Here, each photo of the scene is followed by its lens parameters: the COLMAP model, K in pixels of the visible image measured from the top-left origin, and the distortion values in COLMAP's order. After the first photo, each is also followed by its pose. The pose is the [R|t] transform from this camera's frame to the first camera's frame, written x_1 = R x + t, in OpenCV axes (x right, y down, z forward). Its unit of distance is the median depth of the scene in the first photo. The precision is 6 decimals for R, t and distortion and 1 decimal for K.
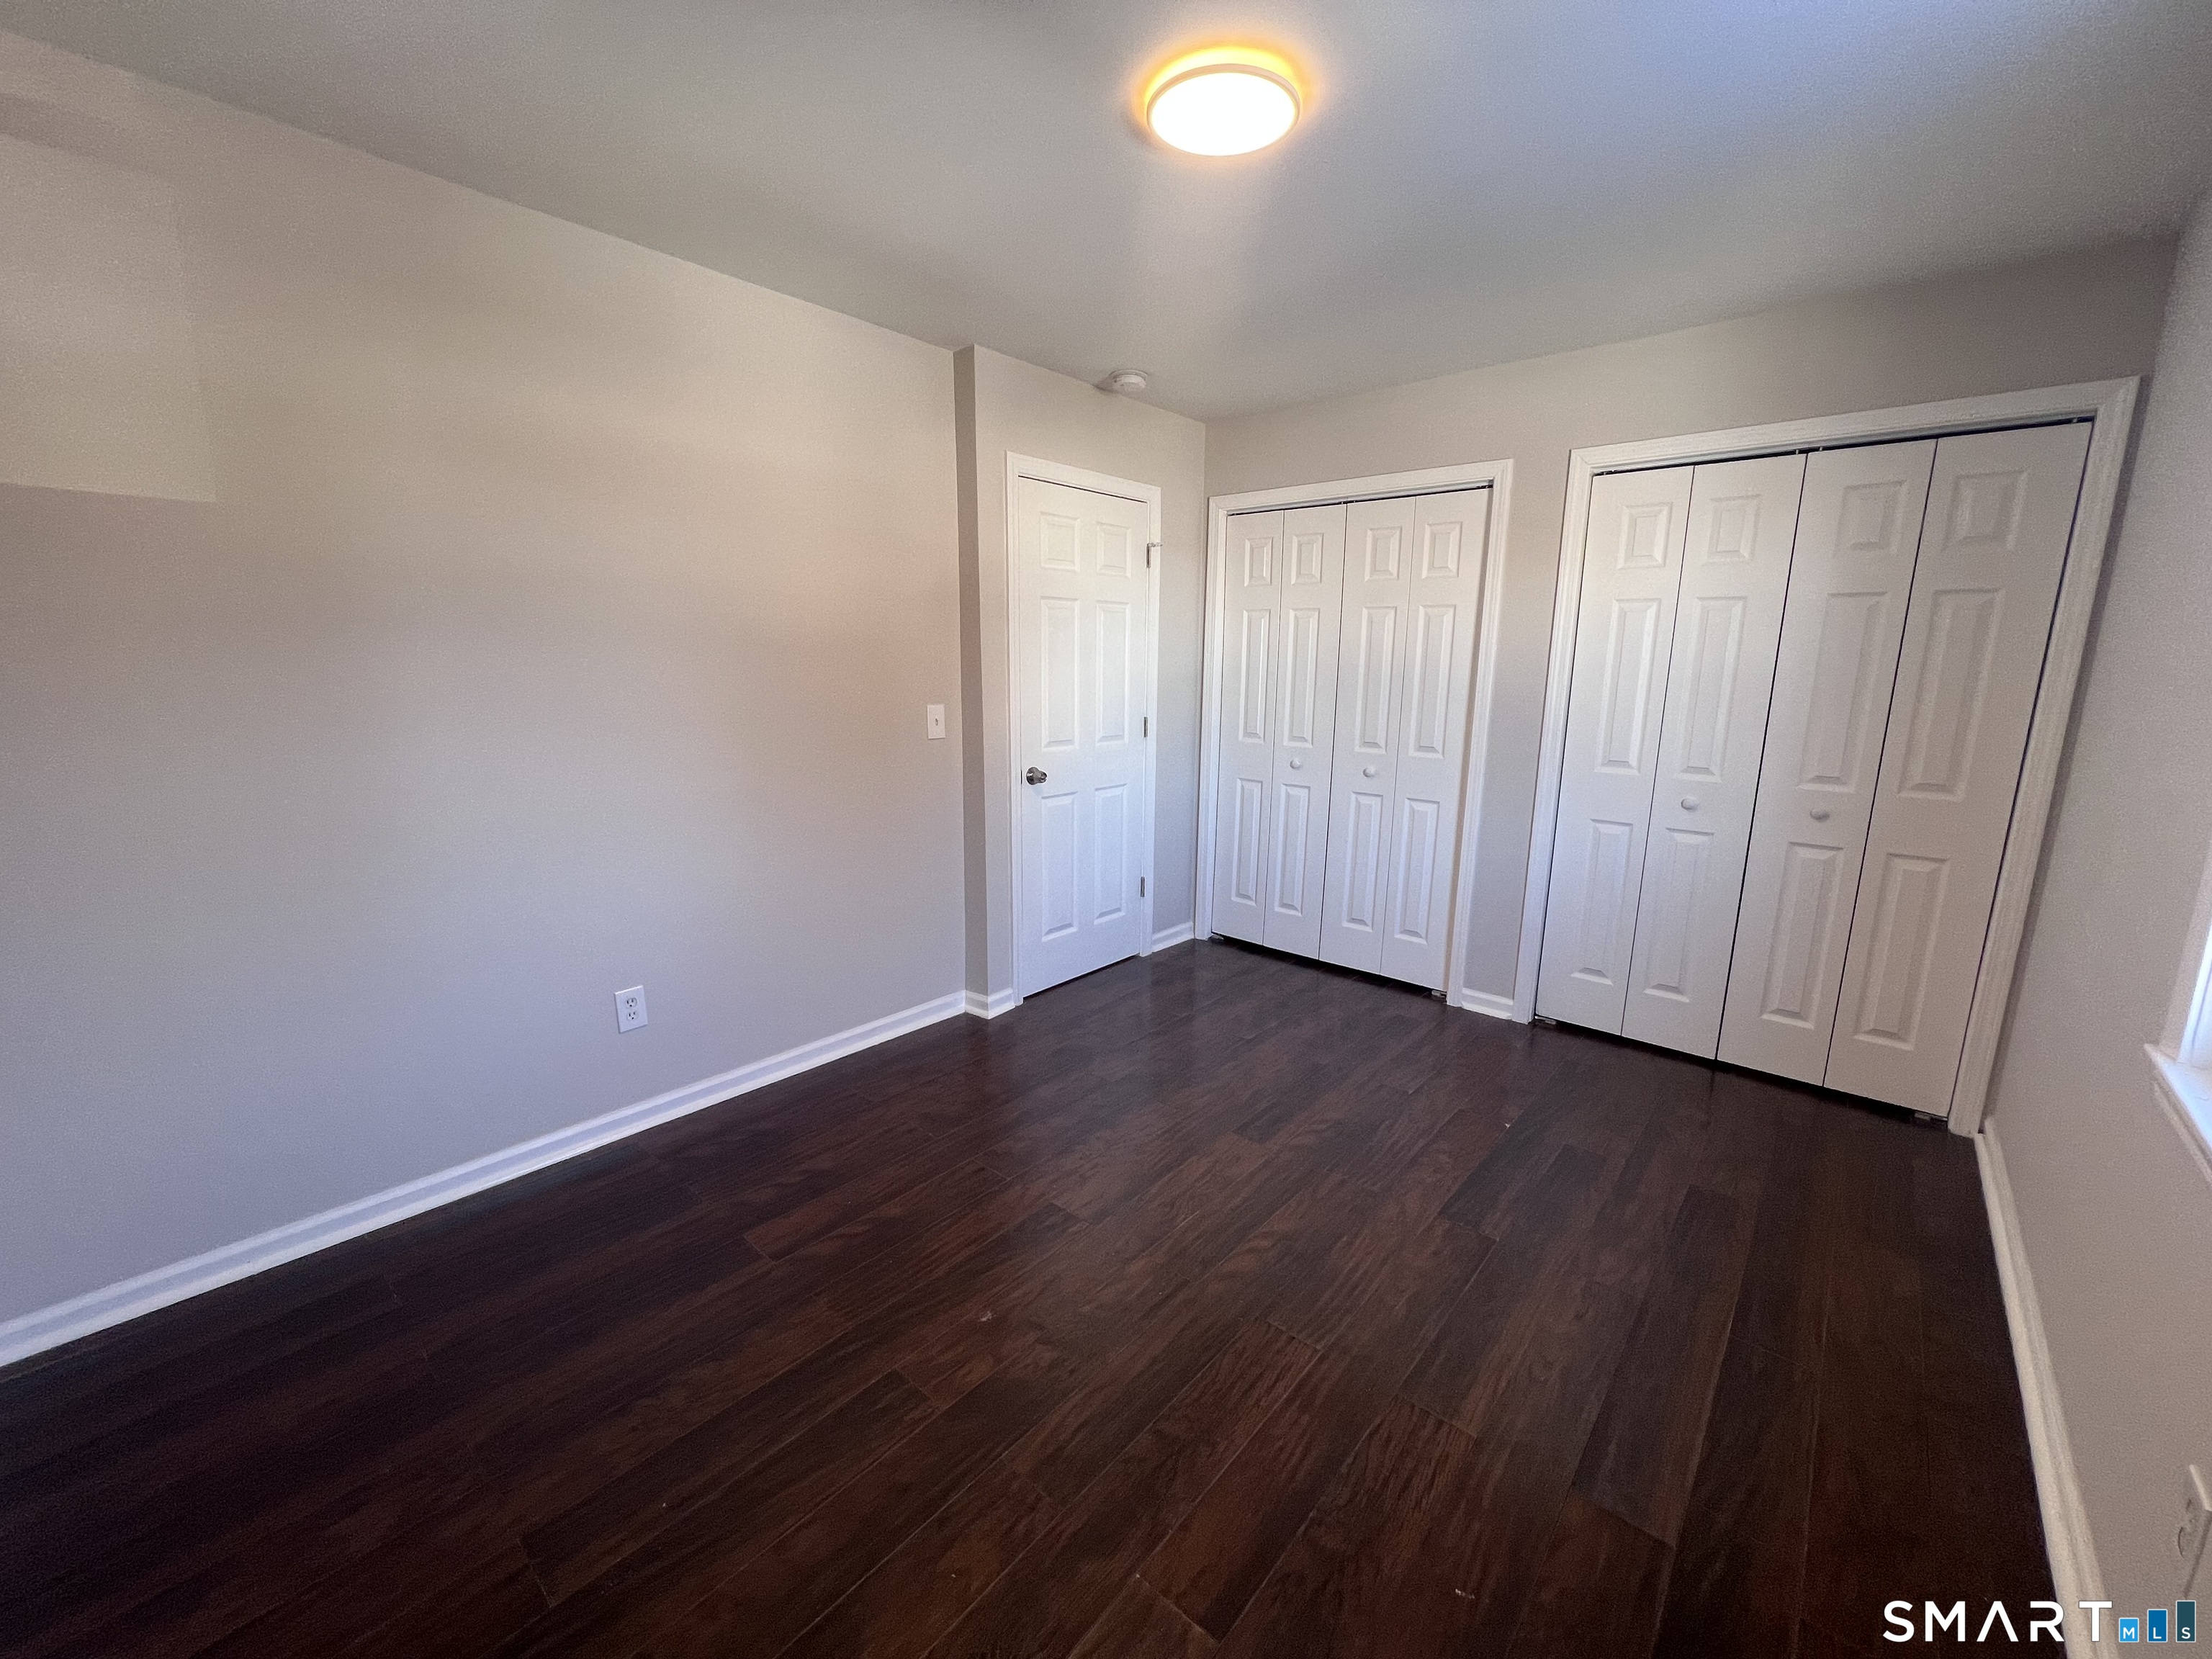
lens RADIAL K [[888.3, 0, 1102.4], [0, 888.3, 826.0], [0, 0, 1]] dist [-0.003272, 0.001613]
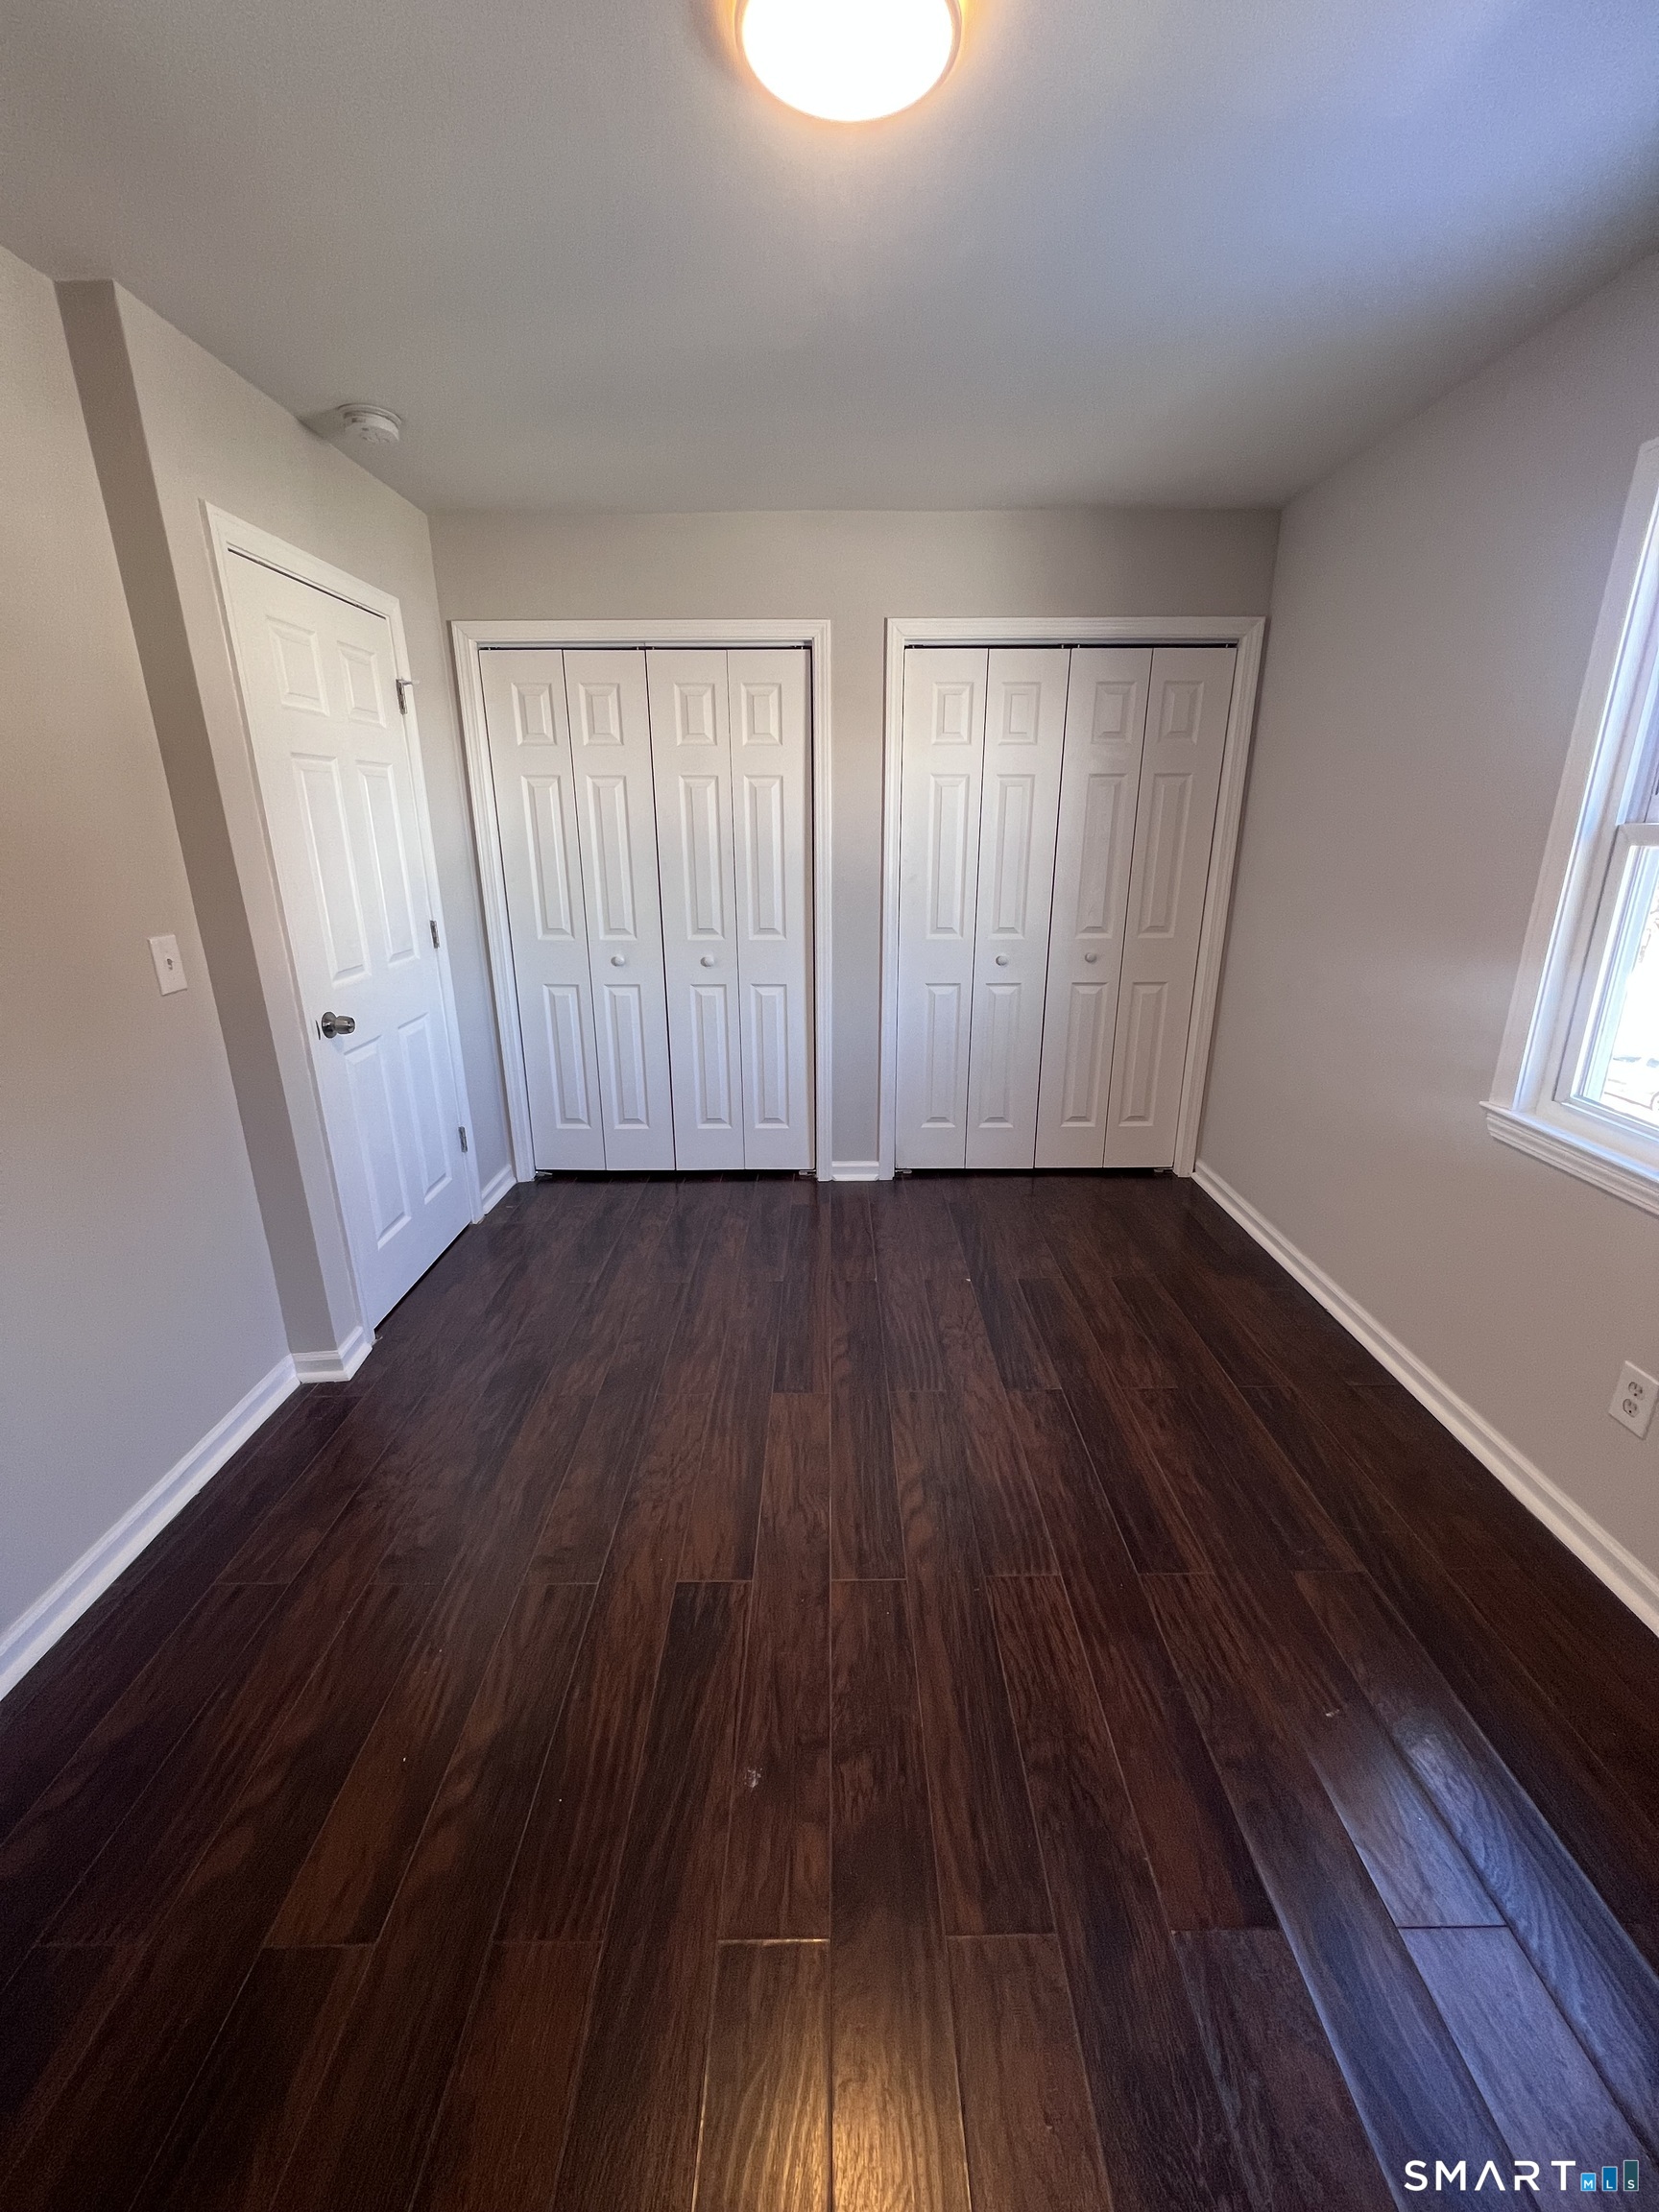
lens RADIAL K [[888.3, 0, 831.8], [0, 888.3, 1100.8], [0, 0, 1]] dist [-0.003272, 0.001613]
pose [[0.749659, -0.212788, 0.626684, -0.248817], [0.137046, 0.976290, 0.167558, -0.065845], [-0.647480, -0.039727, 0.761046, 0.245373]]
